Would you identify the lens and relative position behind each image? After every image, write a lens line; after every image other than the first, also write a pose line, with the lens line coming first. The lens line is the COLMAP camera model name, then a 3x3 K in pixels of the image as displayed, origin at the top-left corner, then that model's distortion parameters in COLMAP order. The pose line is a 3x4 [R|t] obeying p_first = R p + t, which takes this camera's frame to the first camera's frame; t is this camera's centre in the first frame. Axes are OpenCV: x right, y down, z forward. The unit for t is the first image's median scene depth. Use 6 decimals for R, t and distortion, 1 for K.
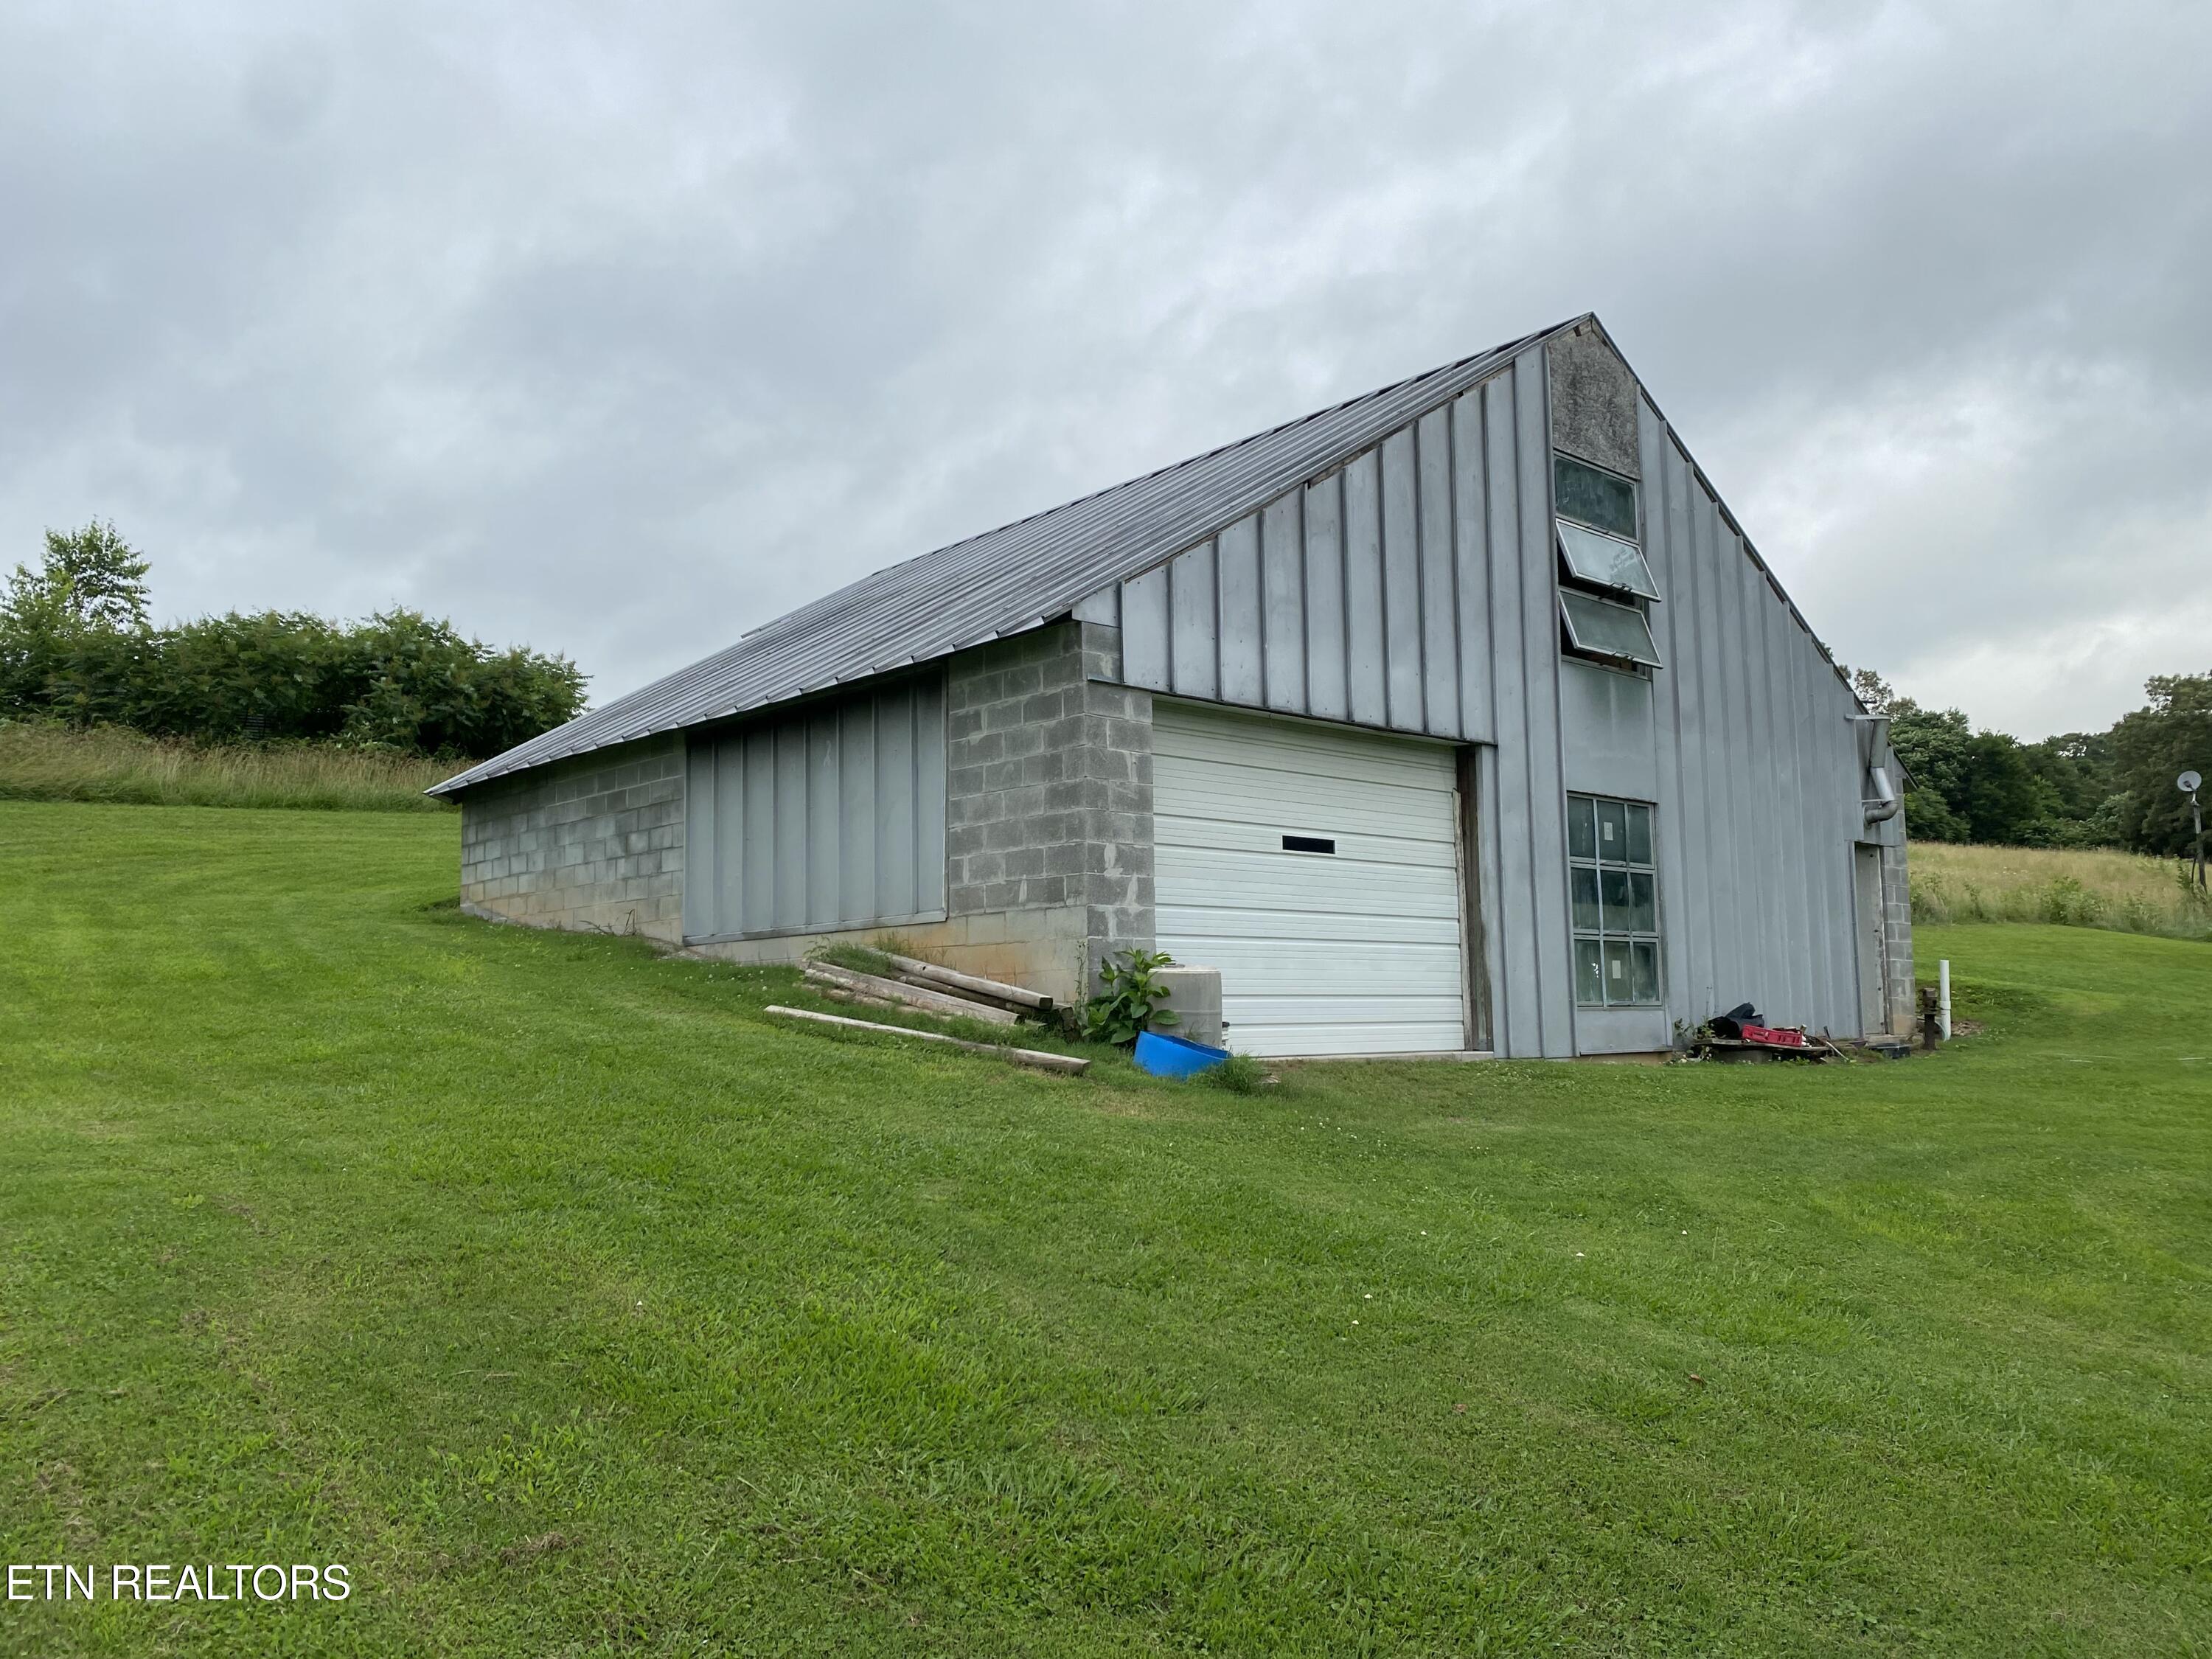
lens RADIAL K [[1625.0, 0, 1106.0], [0, 1625.0, 829.5], [0, 0, 1]] dist [0.148384, -0.236175]
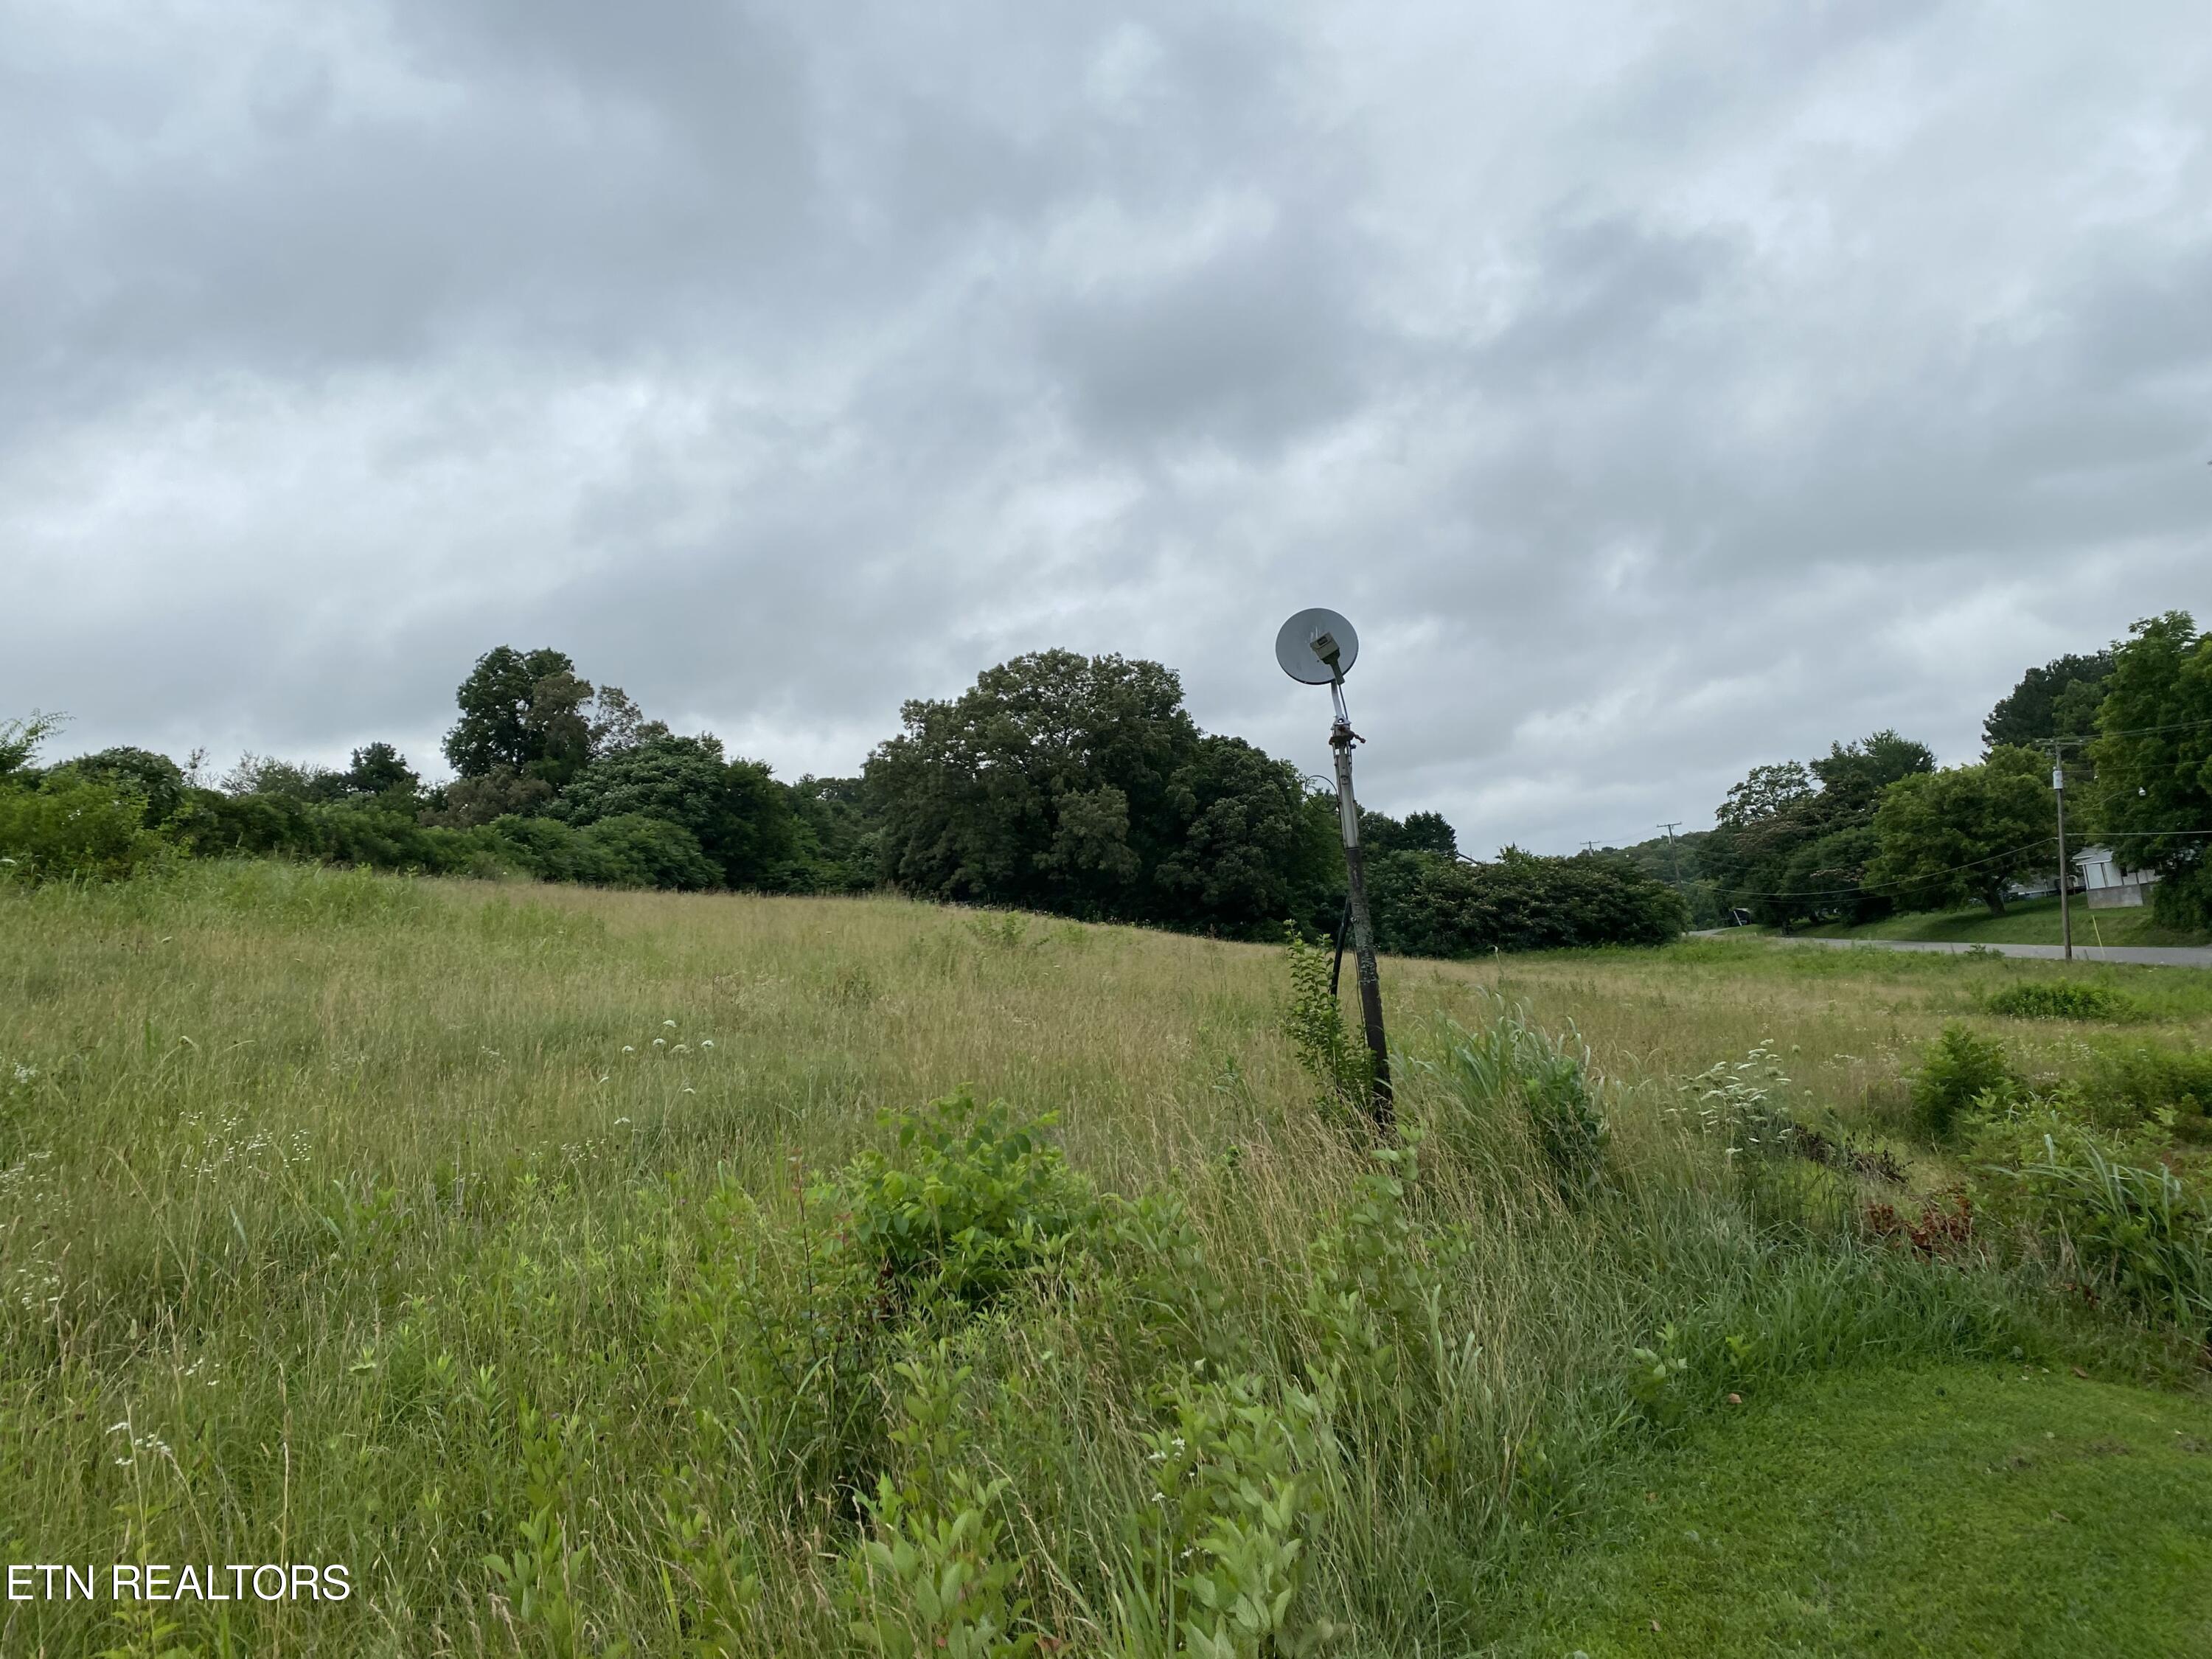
lens RADIAL K [[1625.0, 0, 1106.0], [0, 1625.0, 829.5], [0, 0, 1]] dist [0.148384, -0.236175]
pose [[0.765763, -0.004909, 0.643104, 0.134370], [0.024651, 0.999460, -0.021723, 0.000566], [-0.642650, 0.032488, 0.765471, 0.240090]]
